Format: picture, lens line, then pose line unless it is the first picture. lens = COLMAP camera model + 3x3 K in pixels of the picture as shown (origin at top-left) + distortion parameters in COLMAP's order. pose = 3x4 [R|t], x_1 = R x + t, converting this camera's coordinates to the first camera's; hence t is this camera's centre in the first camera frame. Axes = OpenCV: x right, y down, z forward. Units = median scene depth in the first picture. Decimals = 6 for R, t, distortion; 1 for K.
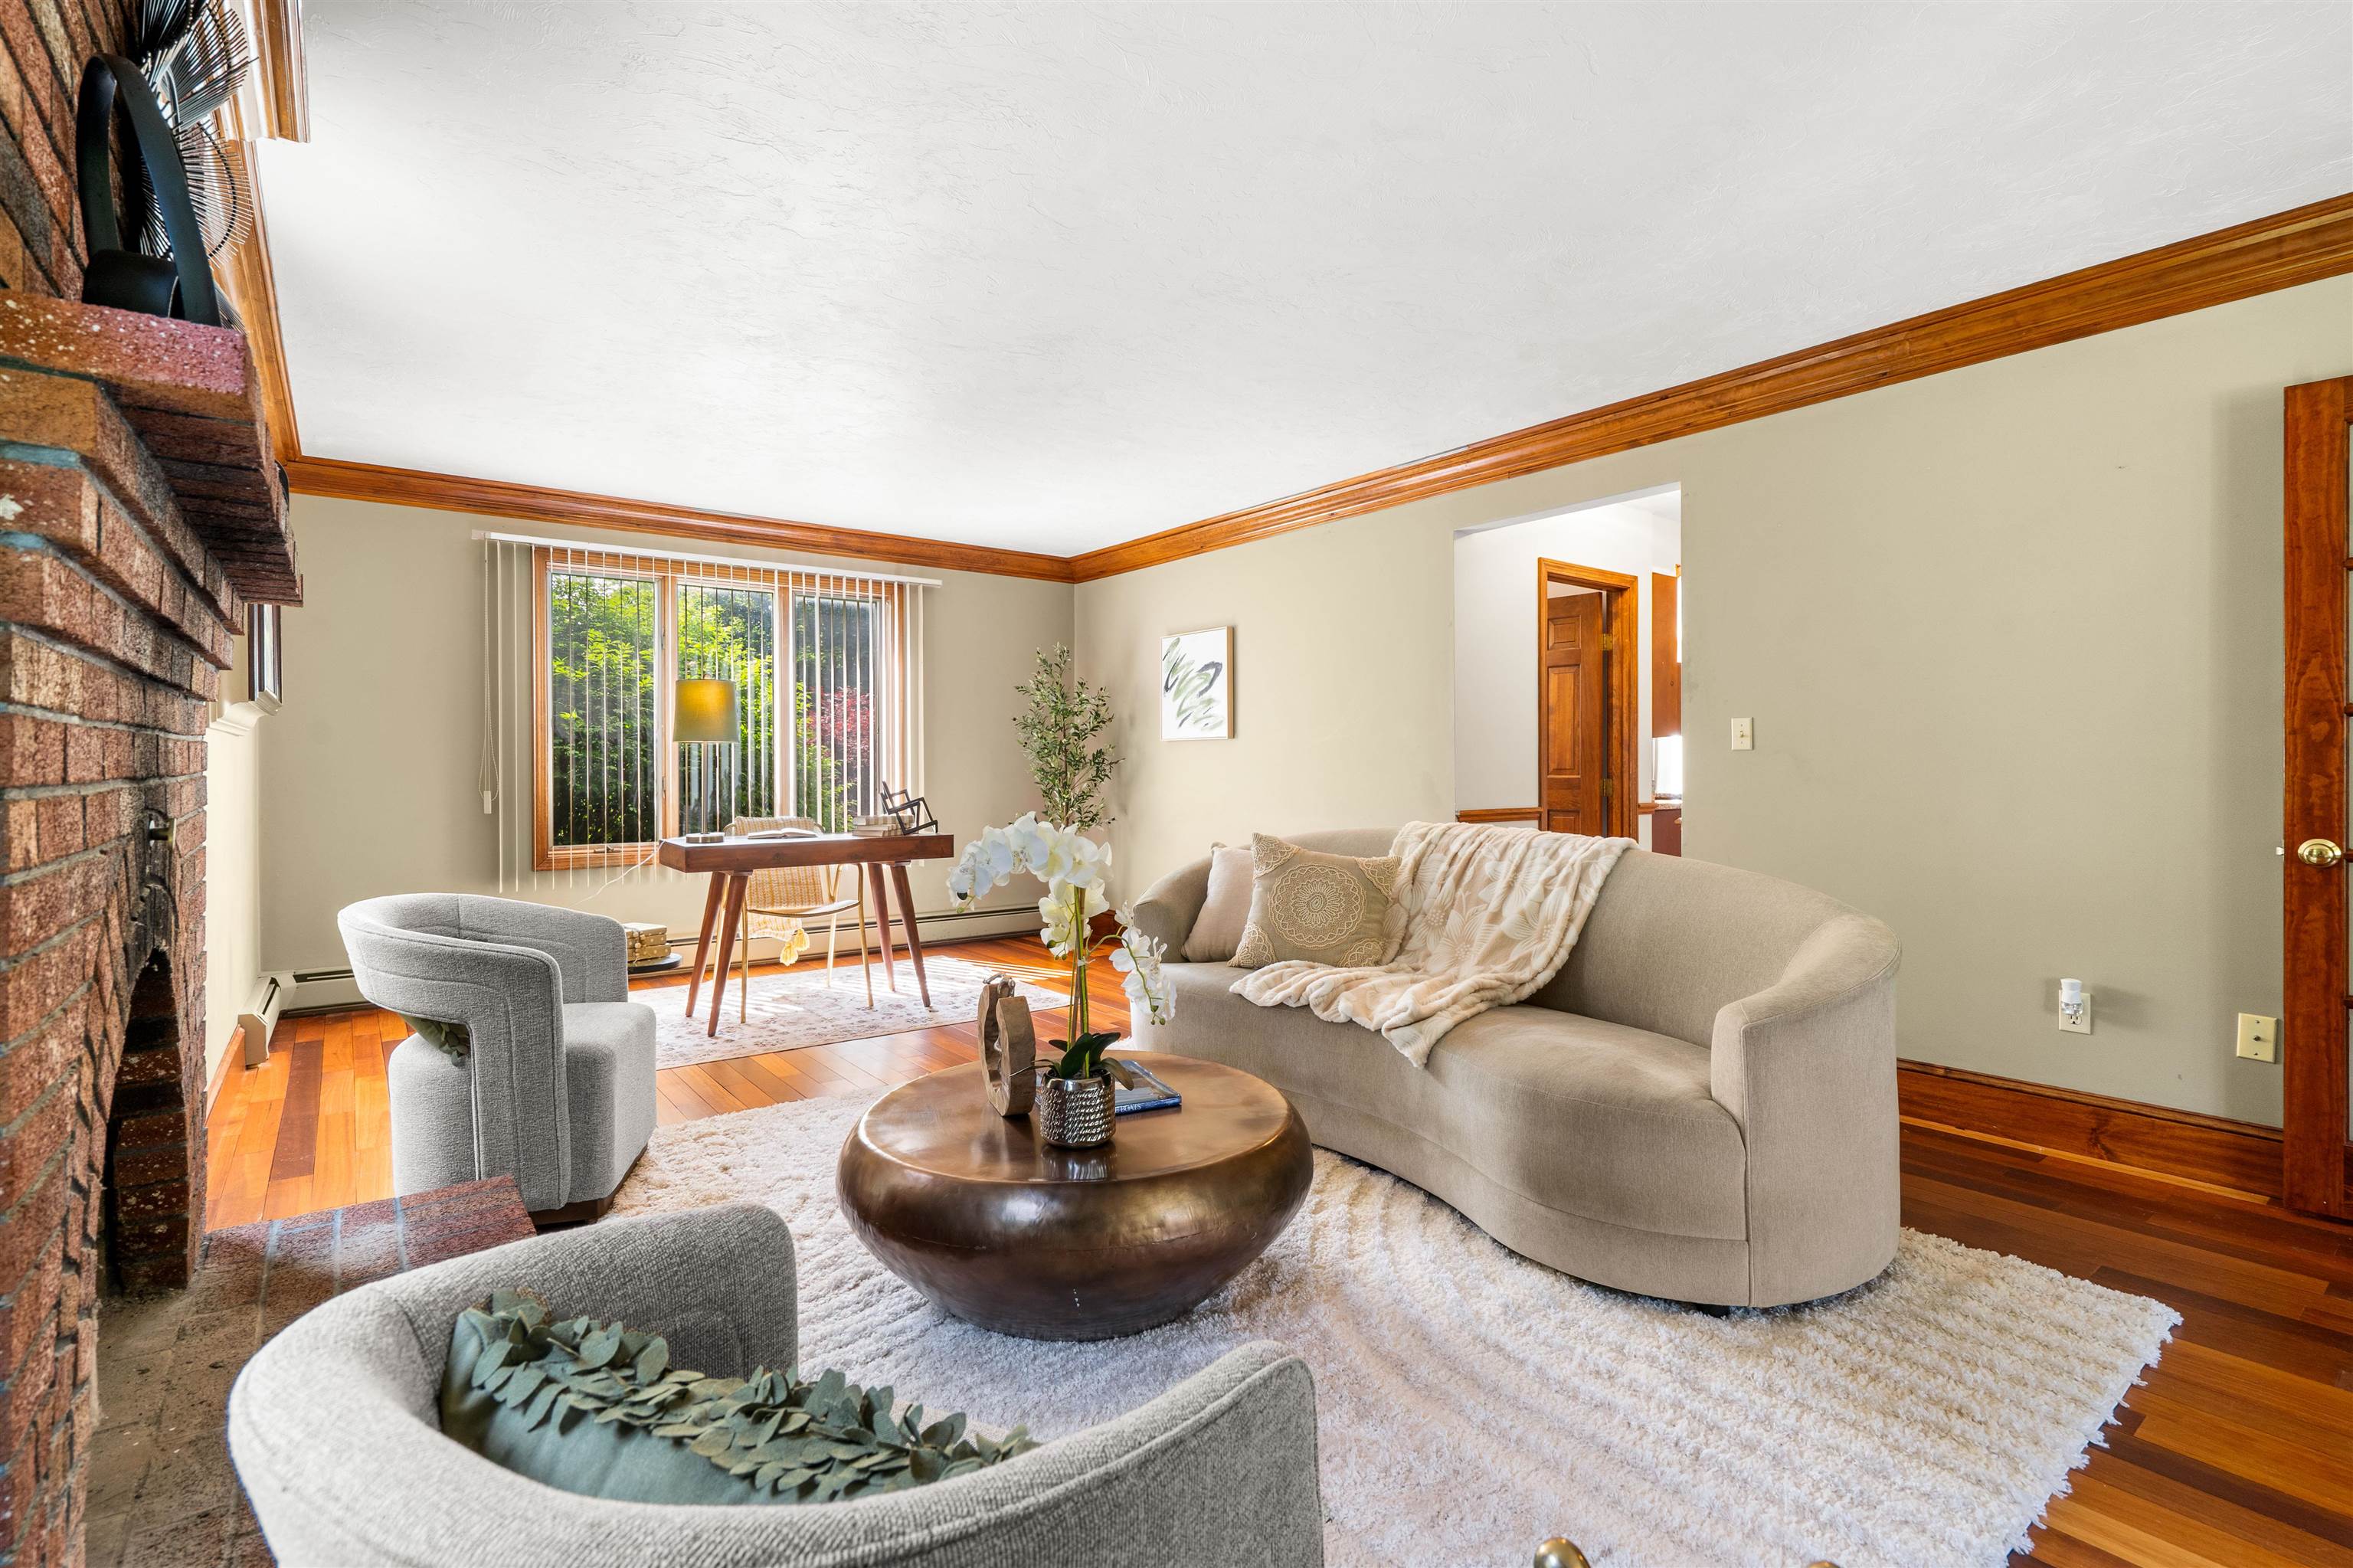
lens RADIAL K [[1074.8, 0, 1165.3], [0, 1074.8, 777.5], [0, 0, 1]] dist [-0.006014, 0.000126]
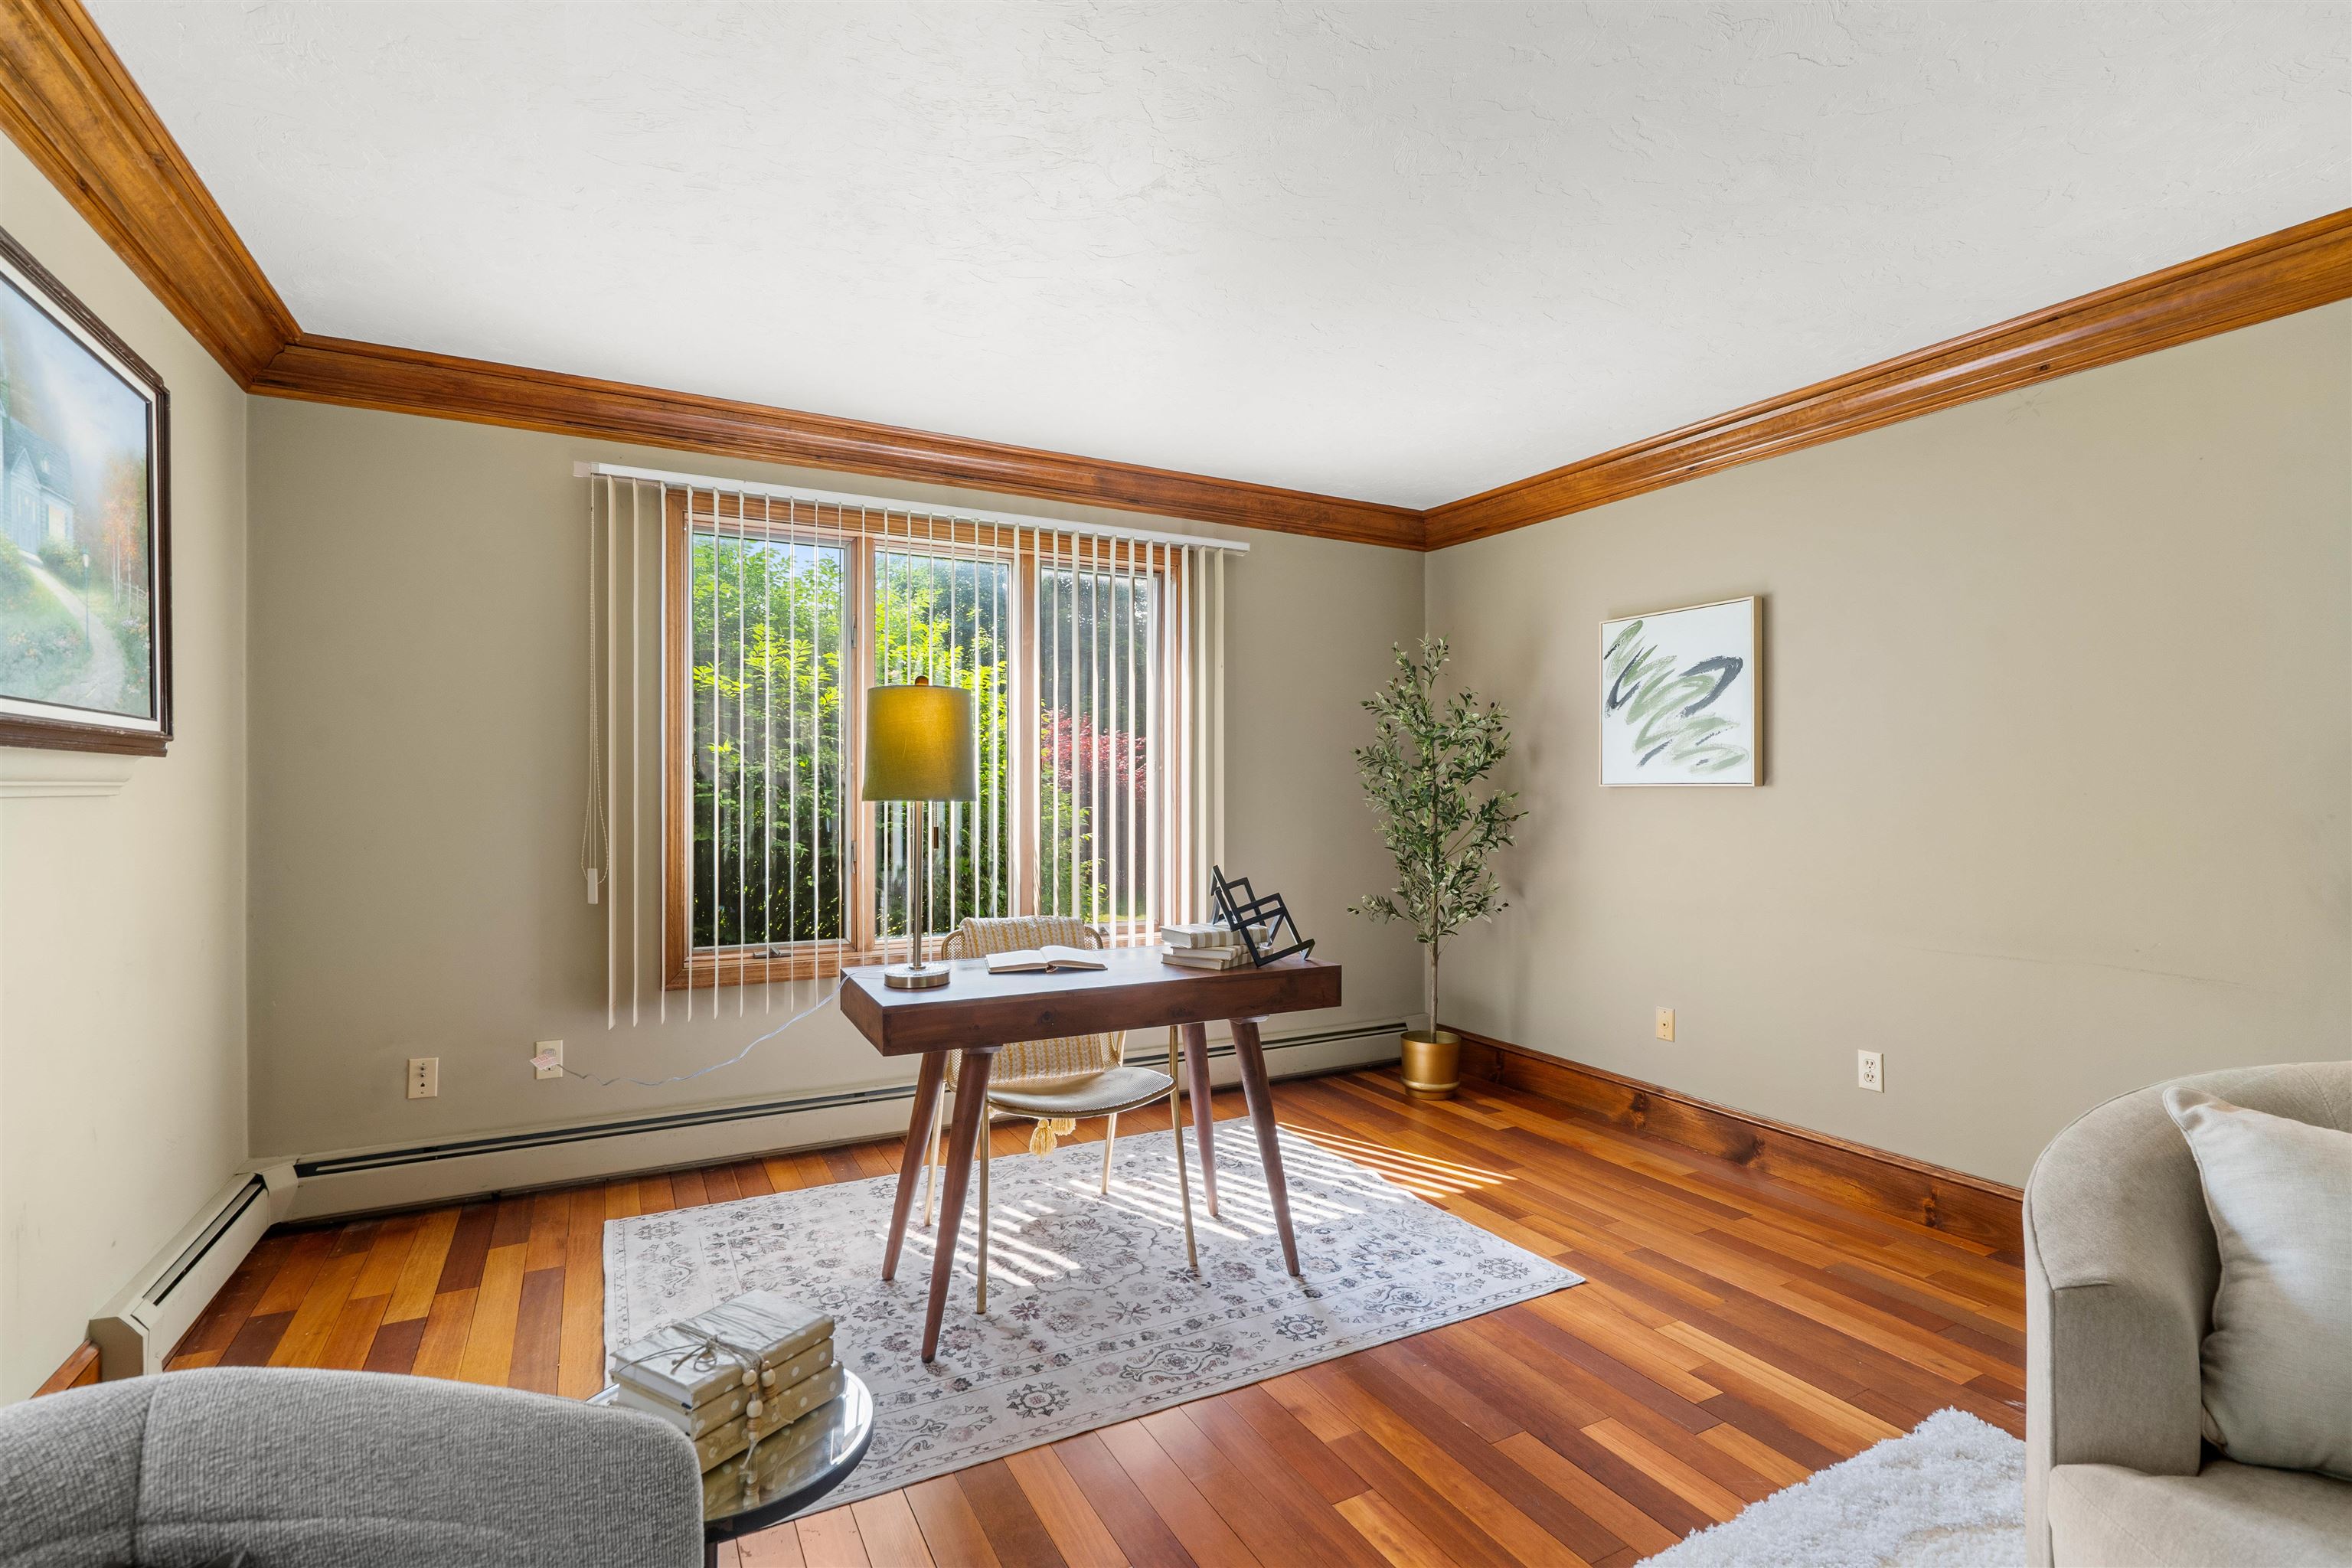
lens RADIAL K [[1074.4, 0, 1168.9], [0, 1074.4, 796.7], [0, 0, 1]] dist [-0.006014, 0.000126]
pose [[0.987413, 0.006596, -0.158023, -0.163776], [-0.006709, 0.999977, -0.000183, -0.027845], [0.158018, 0.001241, 0.987435, 0.361887]]
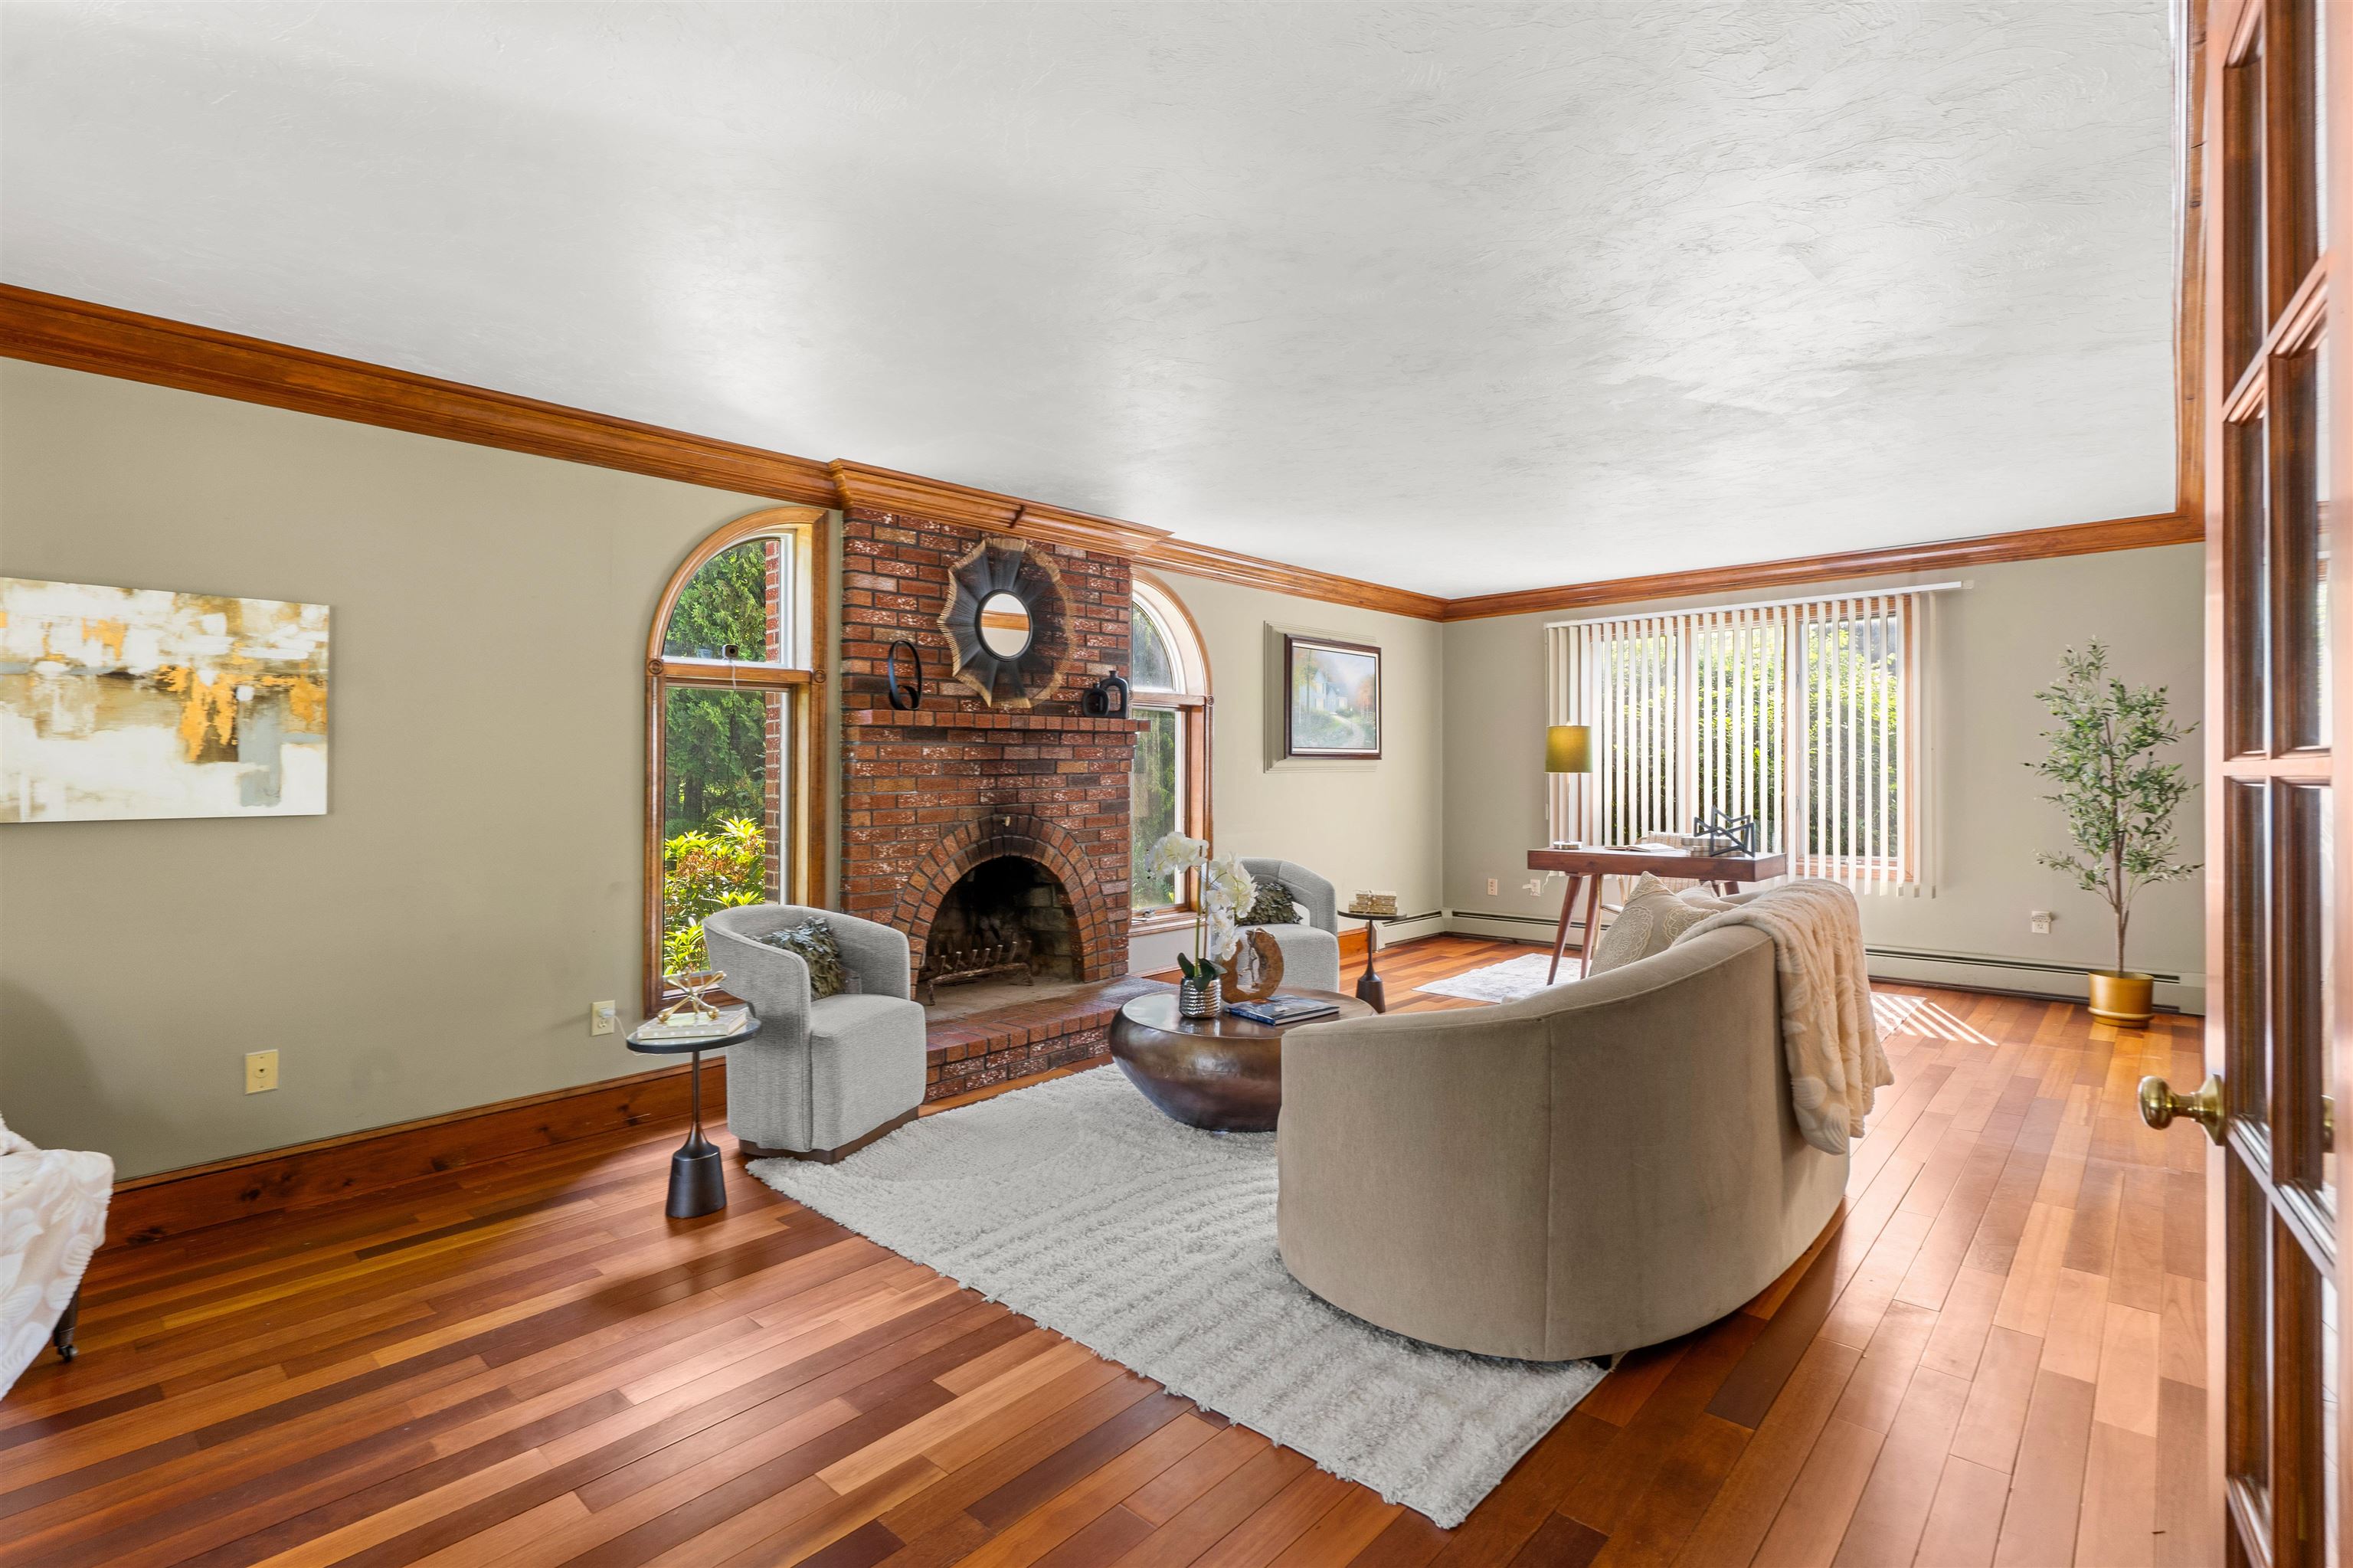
lens RADIAL K [[1074.8, 0, 1180.1], [0, 1074.8, 772.0], [0, 0, 1]] dist [-0.006014, 0.000126]
pose [[0.173620, 0.001412, -0.984812, 0.601783], [-0.003716, 0.999993, 0.000778, -0.025705], [0.984806, 0.003525, 0.173624, 0.227344]]
